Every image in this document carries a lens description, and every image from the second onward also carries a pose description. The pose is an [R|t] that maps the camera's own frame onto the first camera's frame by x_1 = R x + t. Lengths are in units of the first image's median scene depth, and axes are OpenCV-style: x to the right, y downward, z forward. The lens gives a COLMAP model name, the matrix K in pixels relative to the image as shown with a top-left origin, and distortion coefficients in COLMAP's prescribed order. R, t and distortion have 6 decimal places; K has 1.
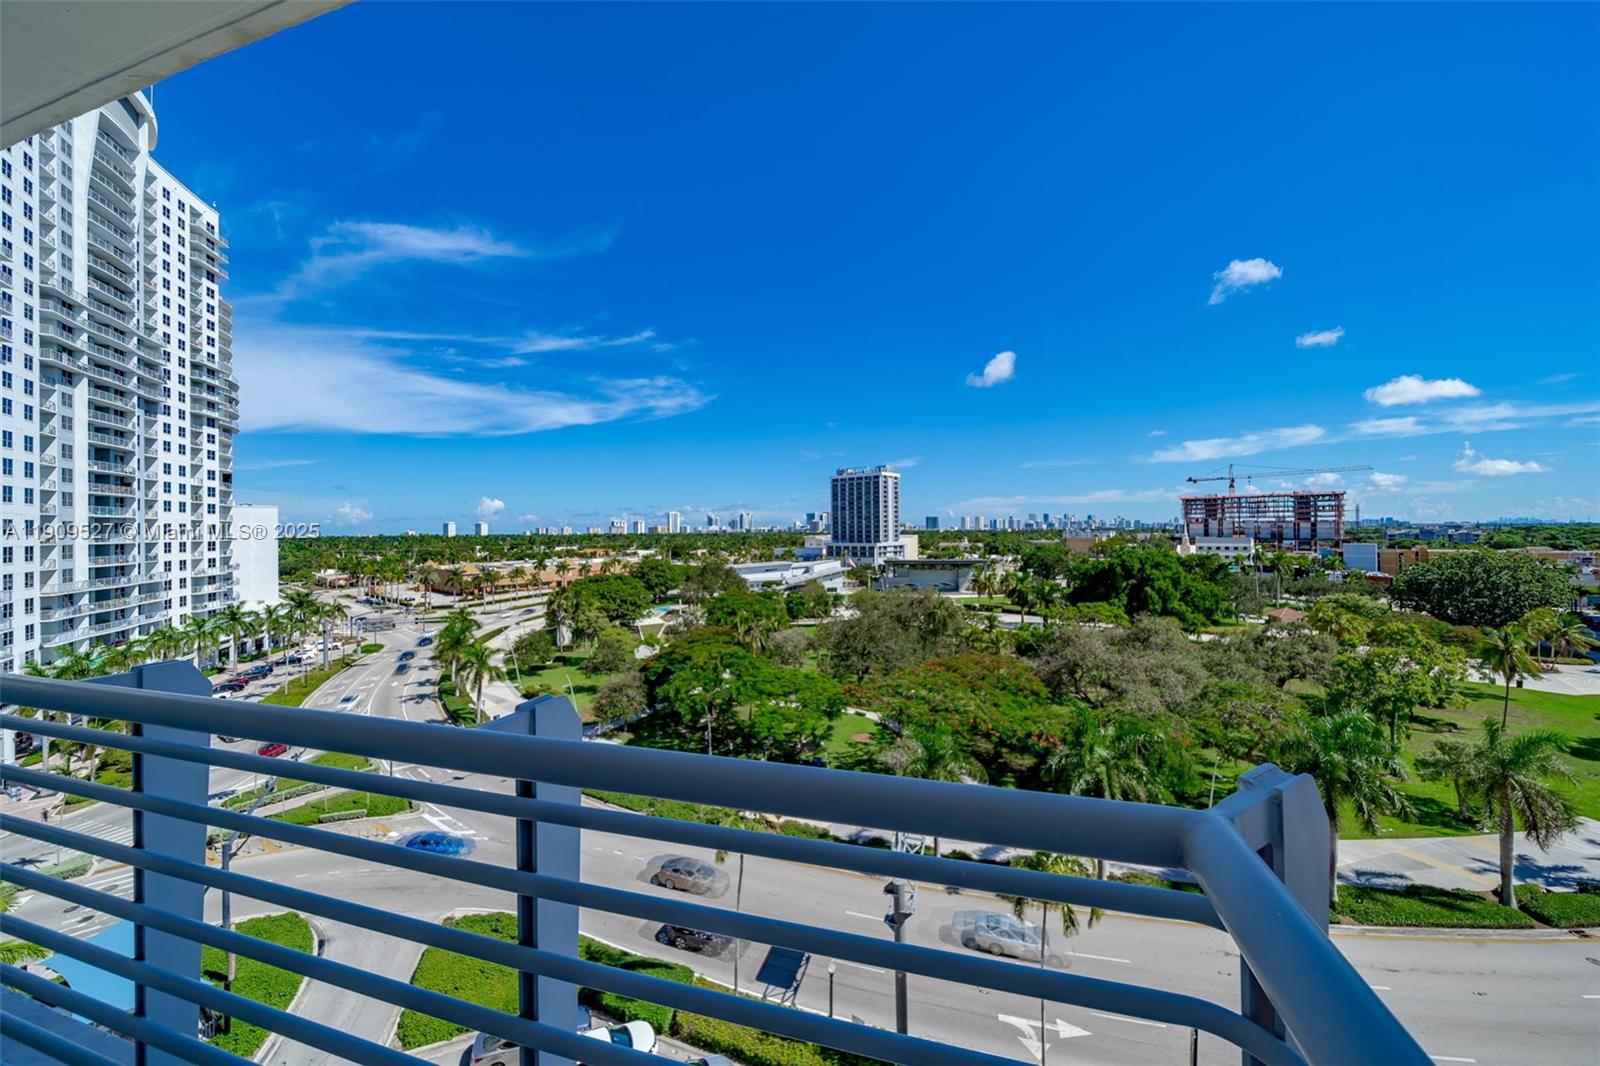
lens RADIAL K [[565.8, 0, 799.8], [0, 565.8, 526.8], [0, 0, 1]] dist [-0.005839, 0.000319]
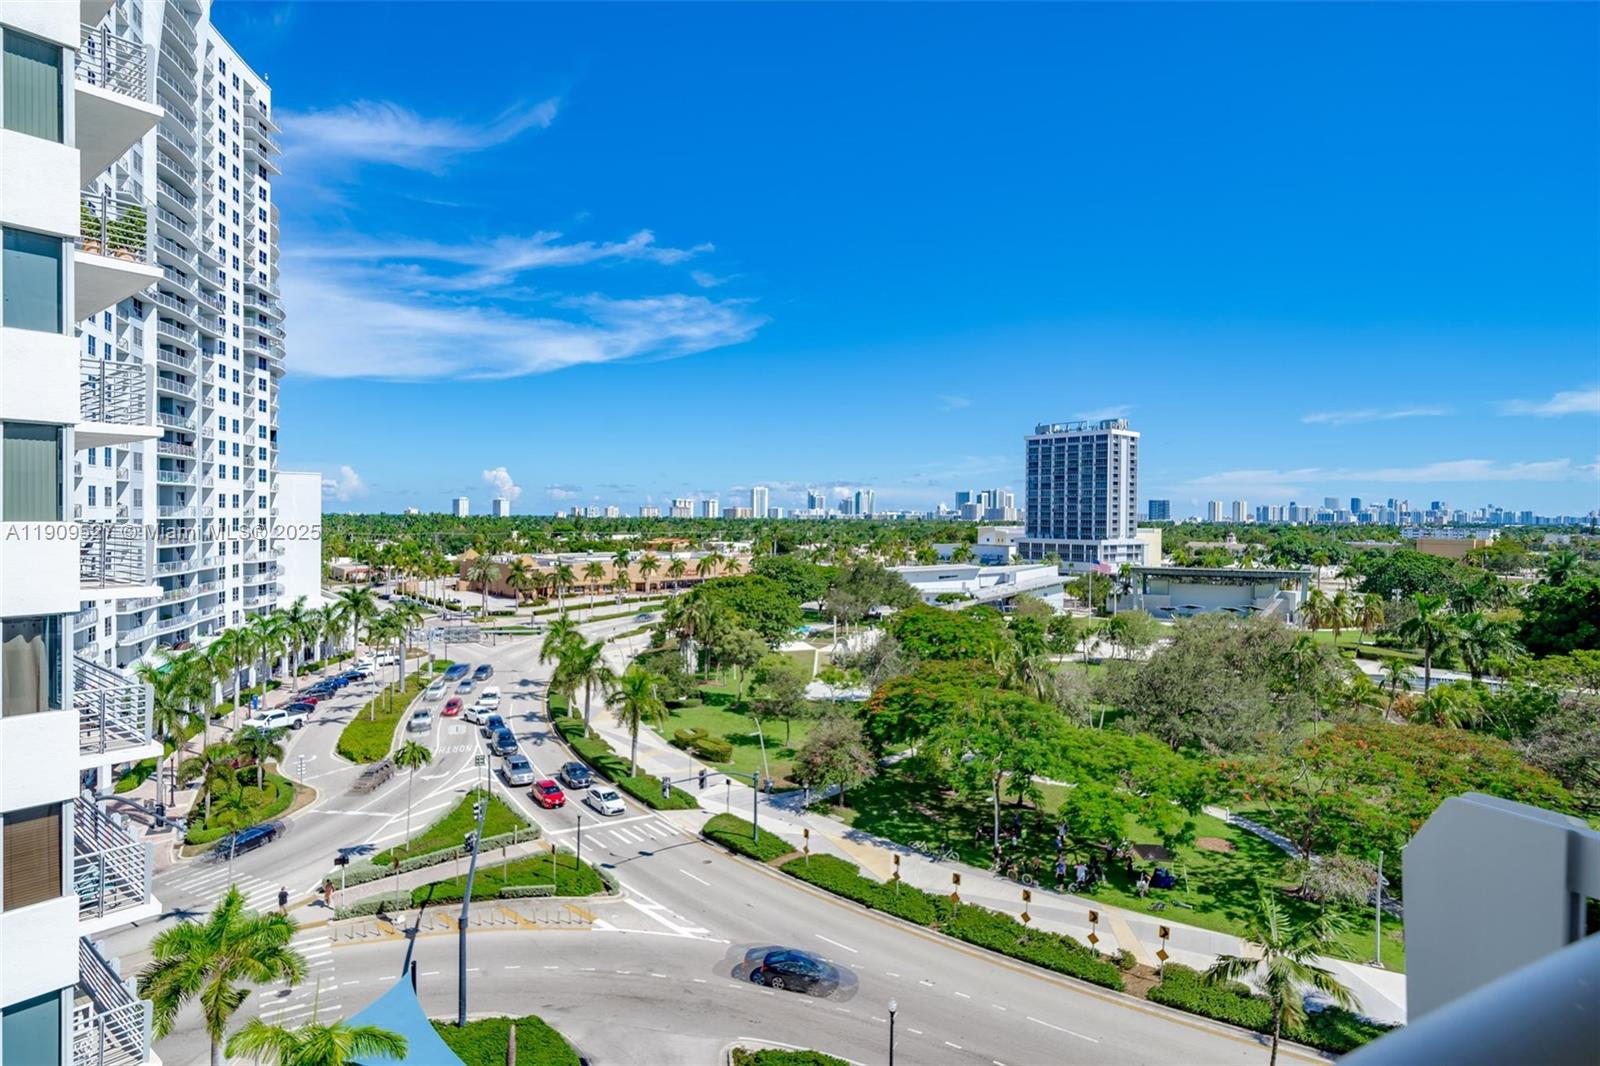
lens RADIAL K [[835.2, 0, 752.3], [0, 835.2, 521.8], [0, 0, 1]] dist [0.001871, -0.000241]
pose [[0.984930, 0.020281, -0.171760, -0.132293], [-0.018077, 0.999733, 0.014386, 0.001987], [0.172006, -0.011064, 0.985034, -0.010528]]
